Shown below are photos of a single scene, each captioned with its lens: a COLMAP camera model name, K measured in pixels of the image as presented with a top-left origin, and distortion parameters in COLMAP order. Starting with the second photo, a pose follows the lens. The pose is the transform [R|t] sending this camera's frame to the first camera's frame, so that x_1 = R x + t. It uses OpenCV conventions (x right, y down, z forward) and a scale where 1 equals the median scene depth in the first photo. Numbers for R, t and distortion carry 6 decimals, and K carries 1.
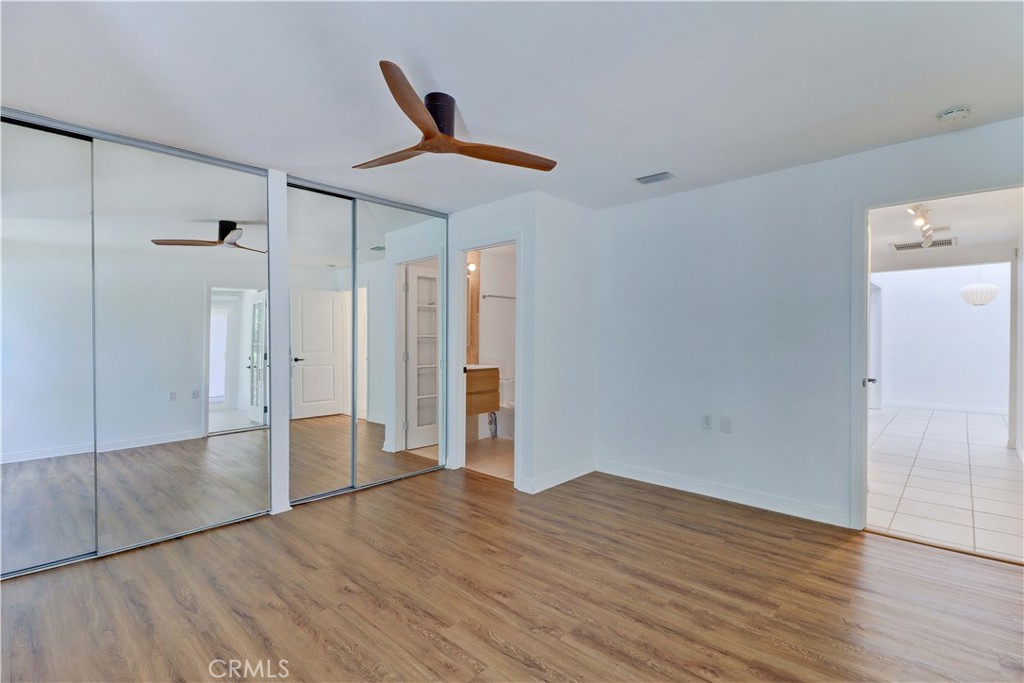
lens RADIAL K [[474.6, 0, 519.1], [0, 474.6, 340.9], [0, 0, 1]] dist [0.017365, -0.010349]
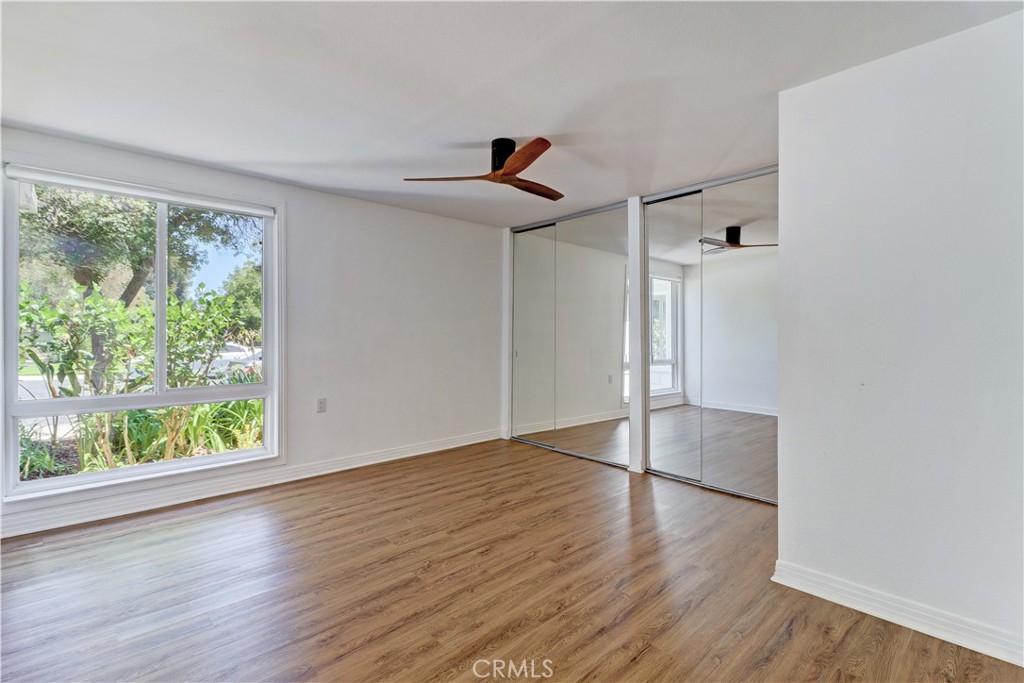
lens RADIAL K [[474.6, 0, 519.9], [0, 474.6, 333.7], [0, 0, 1]] dist [0.017365, -0.010349]
pose [[-0.067187, 0.005609, -0.997725, 1.141458], [-0.009167, 0.999939, 0.006239, -0.006729], [0.997698, 0.009565, -0.067131, 1.190110]]
